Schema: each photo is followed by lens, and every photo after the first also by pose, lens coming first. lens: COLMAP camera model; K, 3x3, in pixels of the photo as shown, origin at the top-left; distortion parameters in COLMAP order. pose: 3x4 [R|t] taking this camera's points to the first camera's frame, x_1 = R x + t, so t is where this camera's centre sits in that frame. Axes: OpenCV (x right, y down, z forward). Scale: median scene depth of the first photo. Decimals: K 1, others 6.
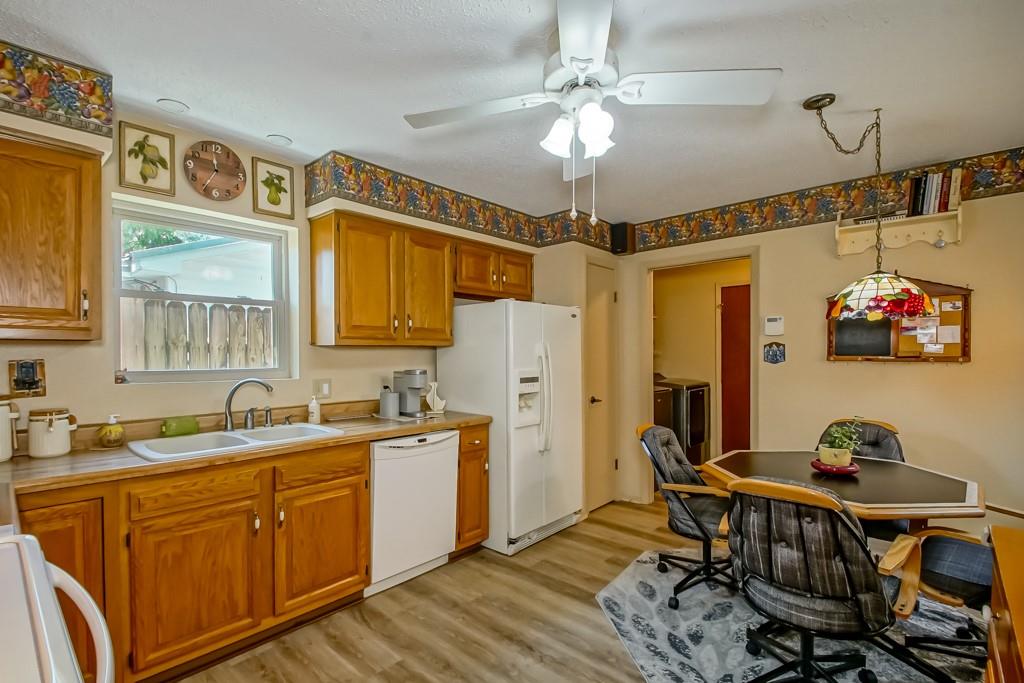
lens RADIAL K [[481.3, 0, 514.8], [0, 481.3, 354.3], [0, 0, 1]] dist [0.002935, -0.000696]
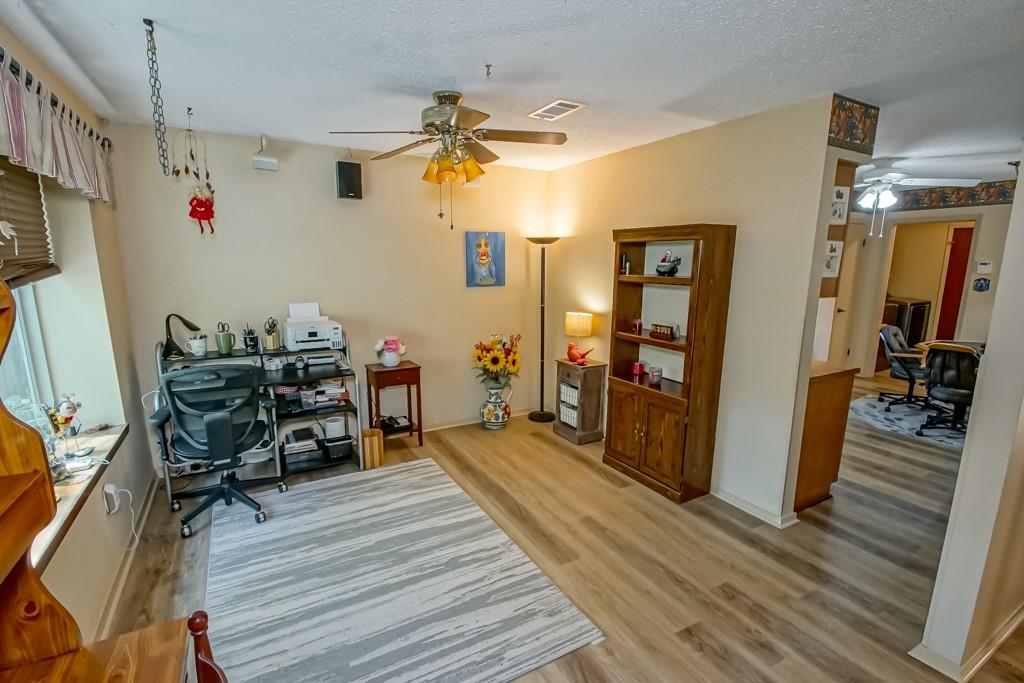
lens RADIAL K [[487.9, 0, 495.8], [0, 487.9, 355.8], [0, 0, 1]] dist [0.000469, -0.011007]
pose [[0.937250, 0.071457, -0.341258, -0.475520], [-0.003023, 0.980402, 0.196986, -0.098799], [0.348646, -0.183594, 0.919097, -1.258167]]
